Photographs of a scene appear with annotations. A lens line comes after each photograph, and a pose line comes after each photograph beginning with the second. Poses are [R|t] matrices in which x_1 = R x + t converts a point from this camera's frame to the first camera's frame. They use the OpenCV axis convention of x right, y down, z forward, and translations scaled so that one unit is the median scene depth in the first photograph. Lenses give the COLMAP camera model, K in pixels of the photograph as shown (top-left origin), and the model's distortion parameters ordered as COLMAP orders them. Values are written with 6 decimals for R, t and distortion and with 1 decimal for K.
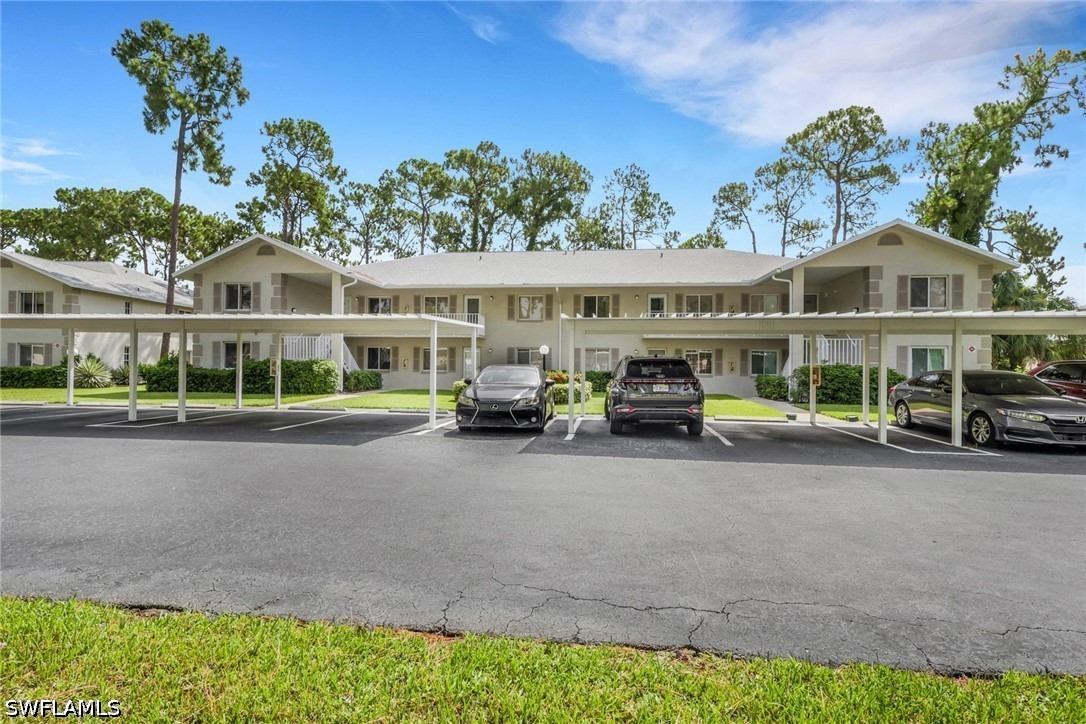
lens RADIAL K [[520.4, 0, 544.3], [0, 520.4, 370.2], [0, 0, 1]] dist [-0.000150, -0.000004]
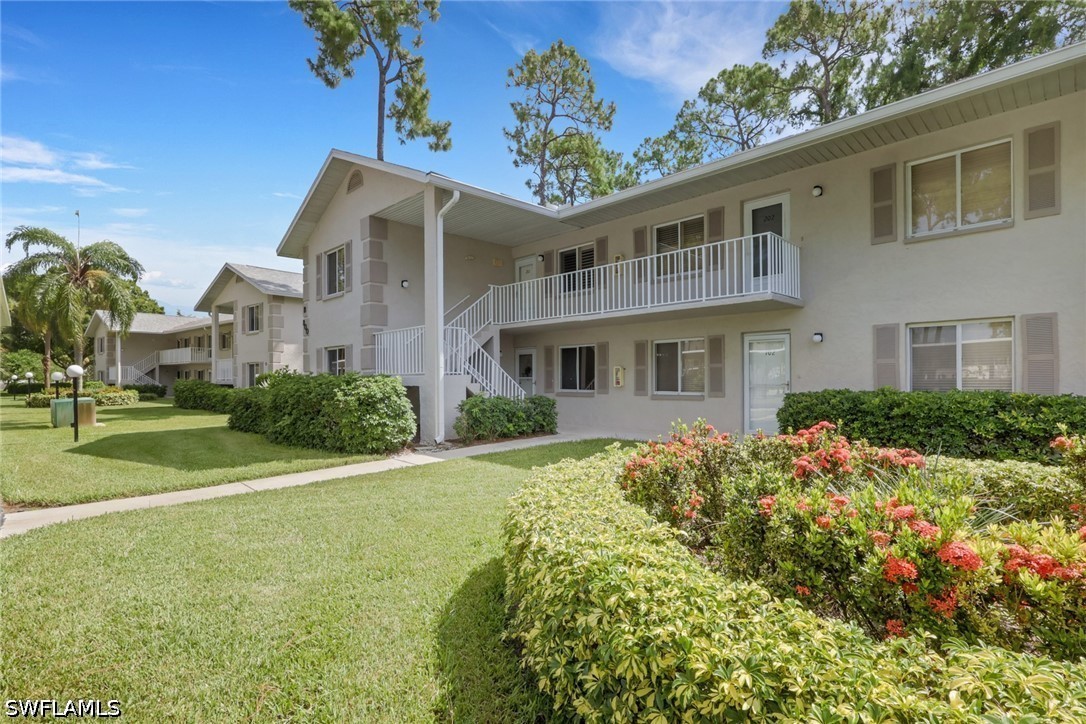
lens RADIAL K [[520.4, 0, 544.3], [0, 520.4, 370.2], [0, 0, 1]] dist [-0.000150, -0.000004]
pose [[0.771699, -0.027706, -0.635384, -0.022641], [0.013623, 0.999542, -0.027039, -0.007670], [0.635842, 0.012210, 0.771723, 0.590018]]
